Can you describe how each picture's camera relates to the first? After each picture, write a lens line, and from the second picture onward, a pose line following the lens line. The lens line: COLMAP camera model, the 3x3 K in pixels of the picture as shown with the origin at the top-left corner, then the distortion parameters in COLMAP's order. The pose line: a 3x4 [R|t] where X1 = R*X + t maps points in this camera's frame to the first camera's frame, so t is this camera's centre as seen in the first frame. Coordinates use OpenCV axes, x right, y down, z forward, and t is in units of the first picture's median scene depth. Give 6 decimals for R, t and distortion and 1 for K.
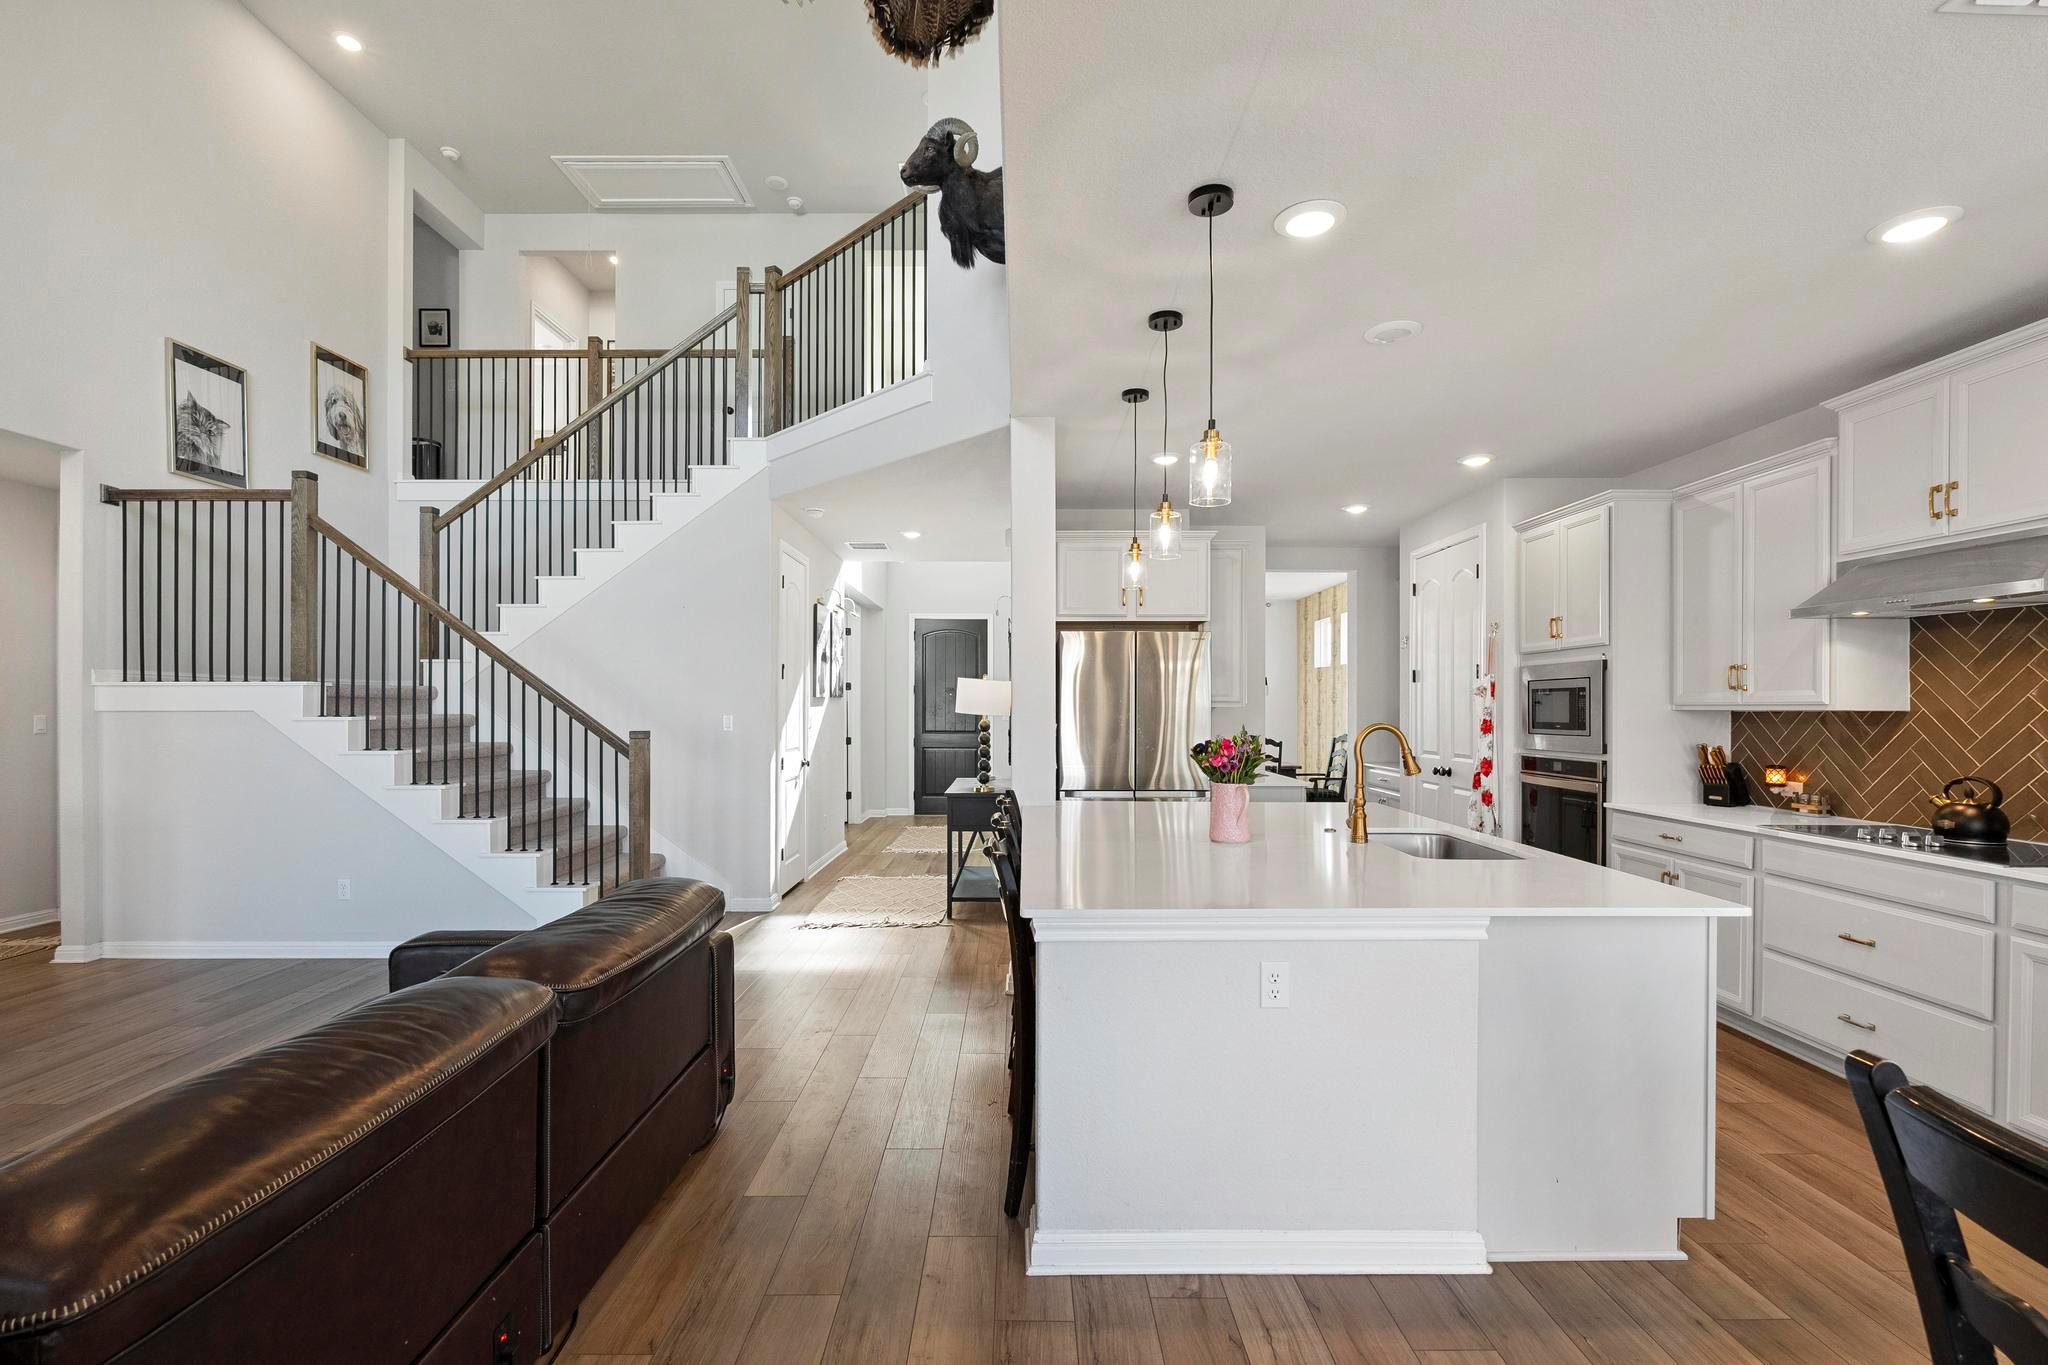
lens RADIAL K [[901.5, 0, 1031.2], [0, 901.5, 734.7], [0, 0, 1]] dist [-0.005593, -0.001733]
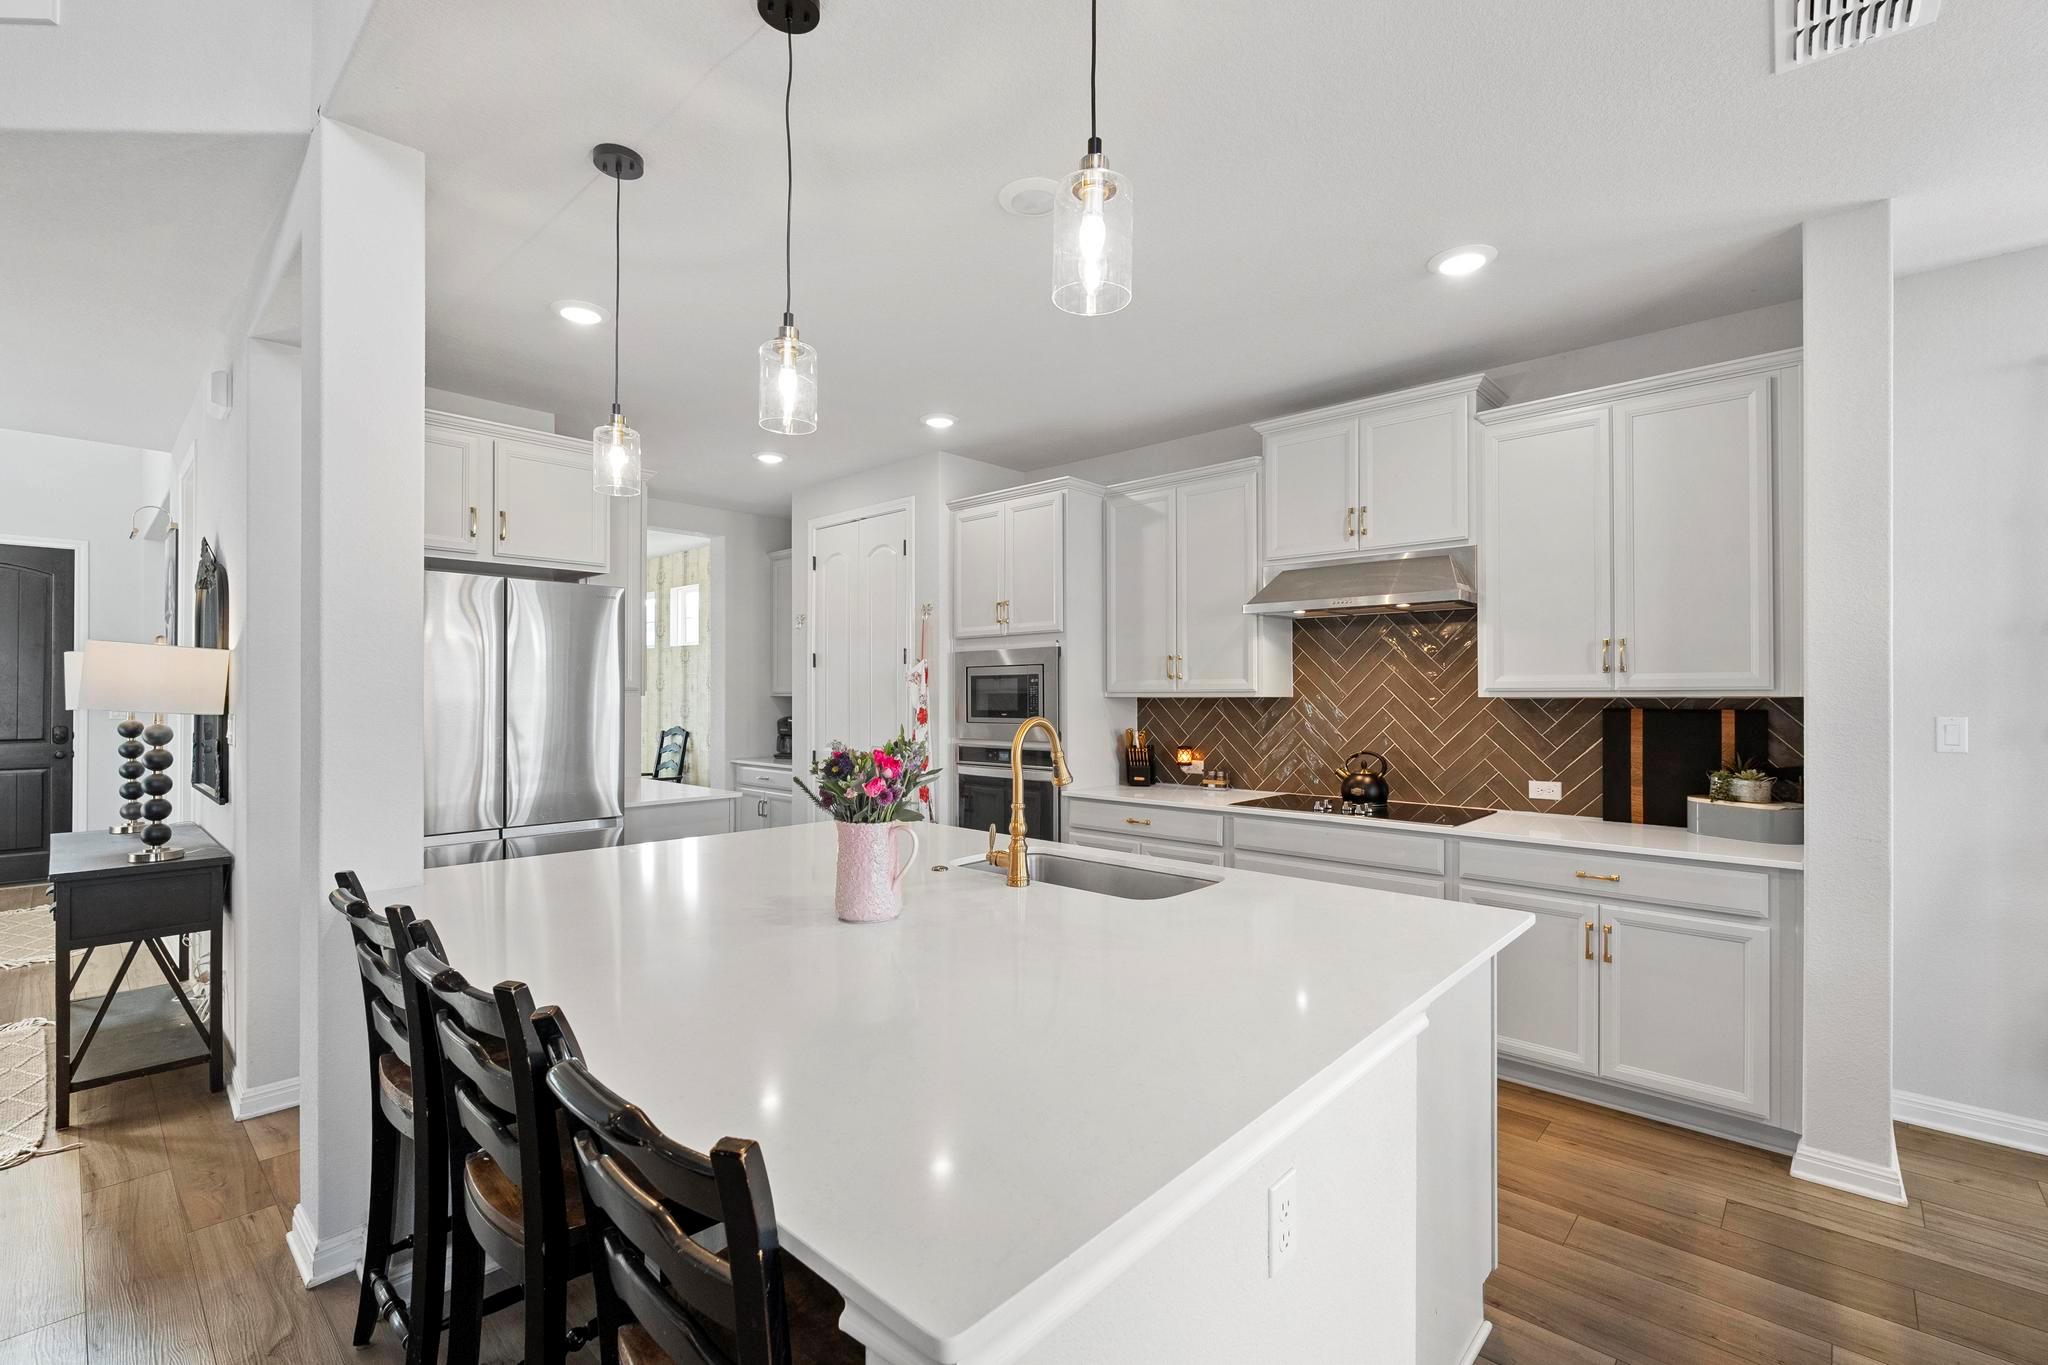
lens RADIAL K [[901.5, 0, 1047.3], [0, 901.5, 691.4], [0, 0, 1]] dist [-0.005593, -0.001733]
pose [[0.683224, 0.000256, 0.730209, -0.103831], [0.024771, 0.999416, -0.023527, -0.012033], [-0.729789, 0.034162, 0.682819, 0.358873]]
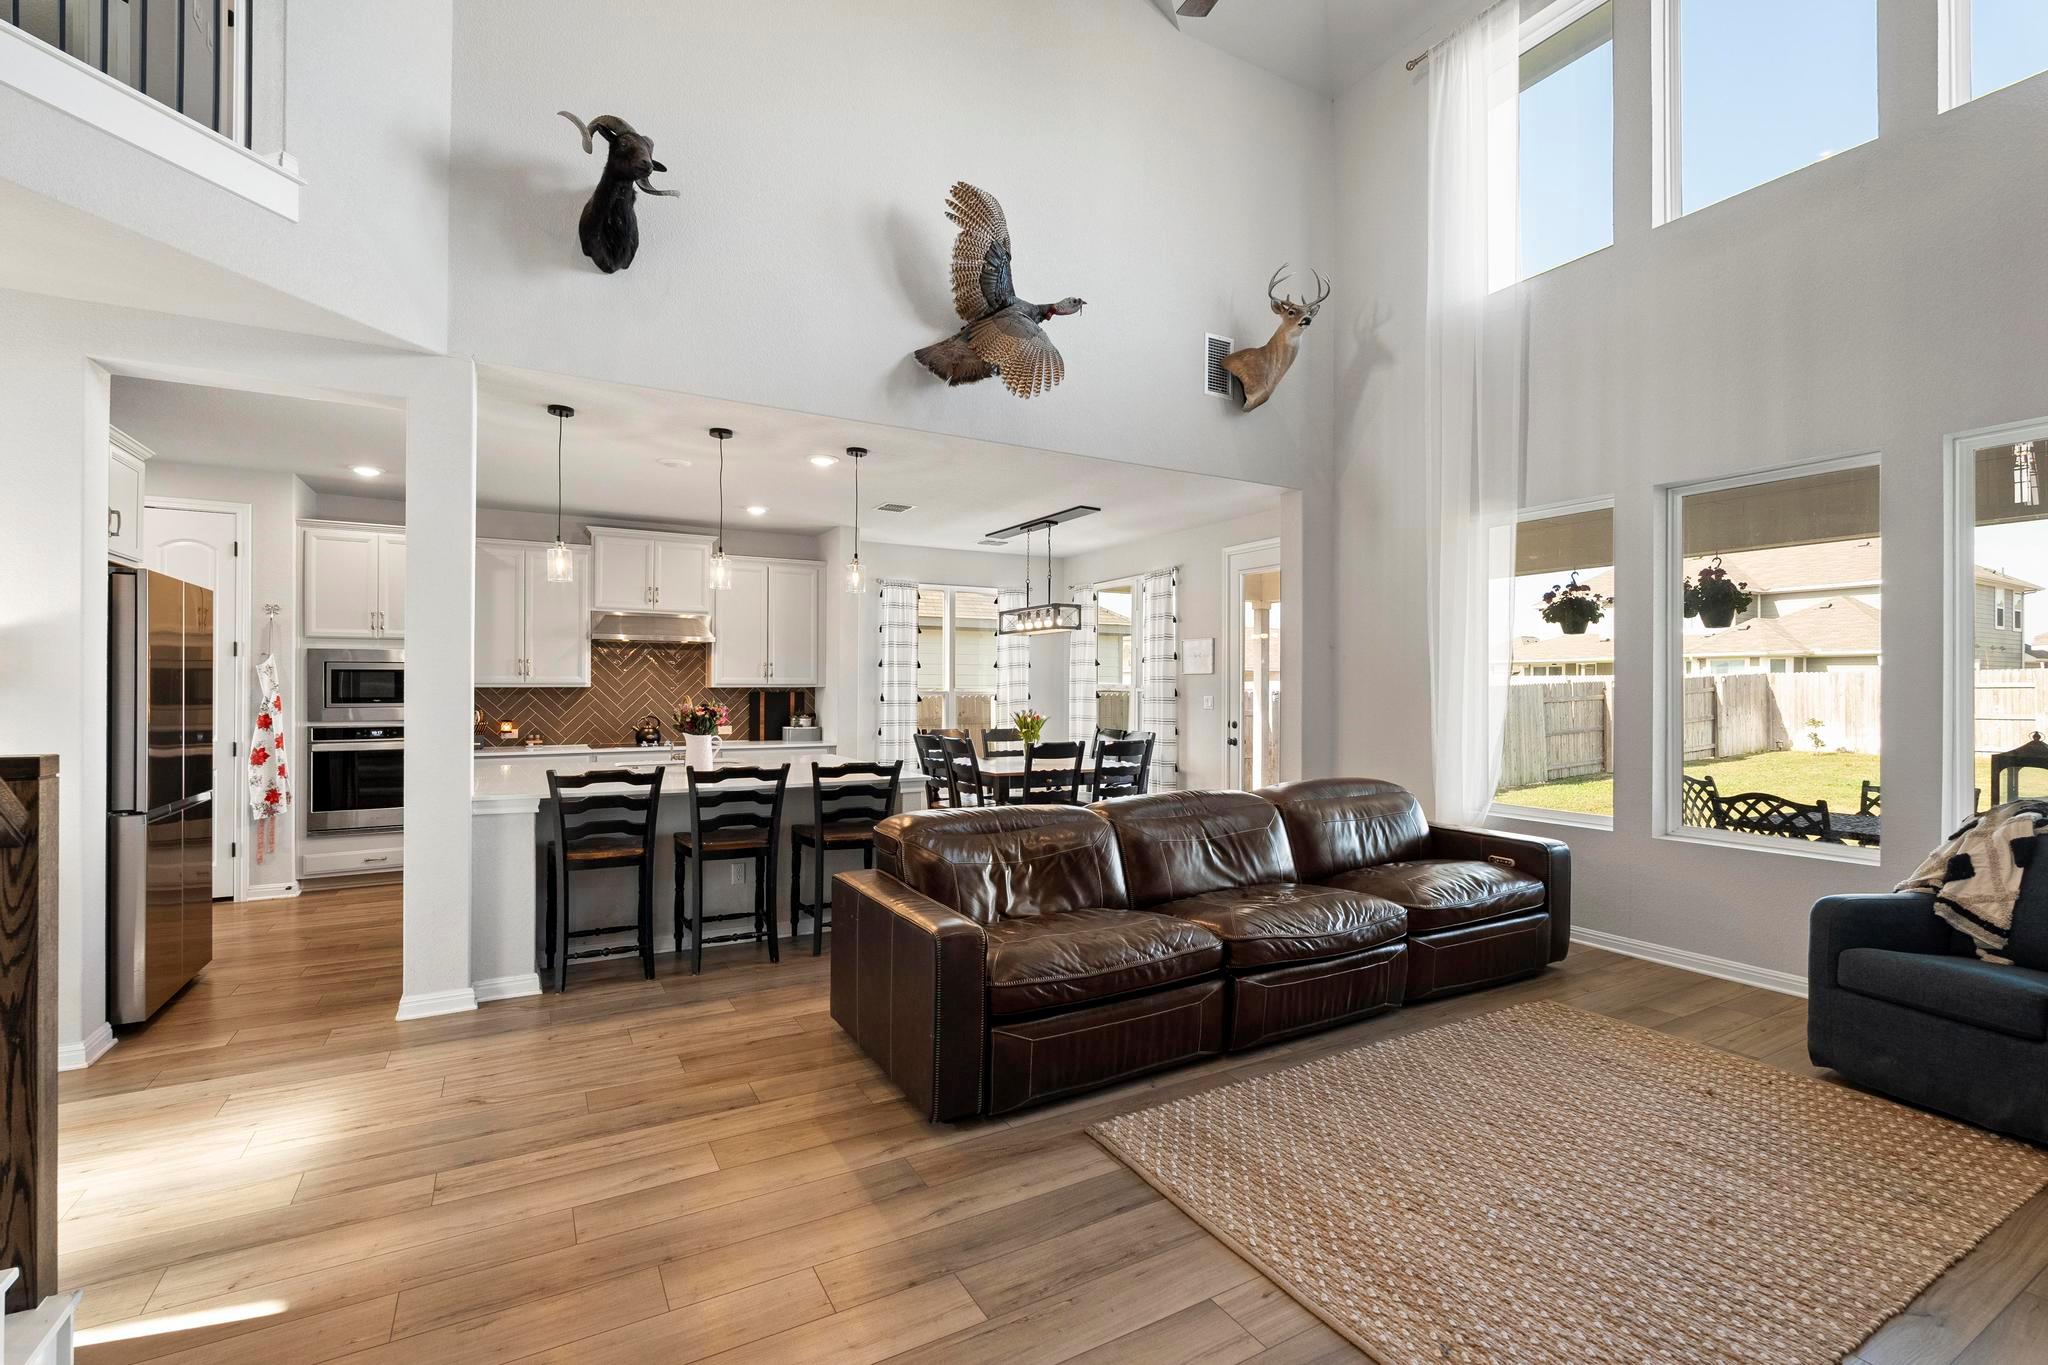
lens RADIAL K [[901.5, 0, 1023.1], [0, 901.5, 688.4], [0, 0, 1]] dist [-0.005593, -0.001733]
pose [[-0.492775, -0.003674, 0.870149, -1.077209], [0.024104, 0.999550, 0.017870, -0.030861], [-0.869823, 0.029780, -0.492465, 0.979225]]
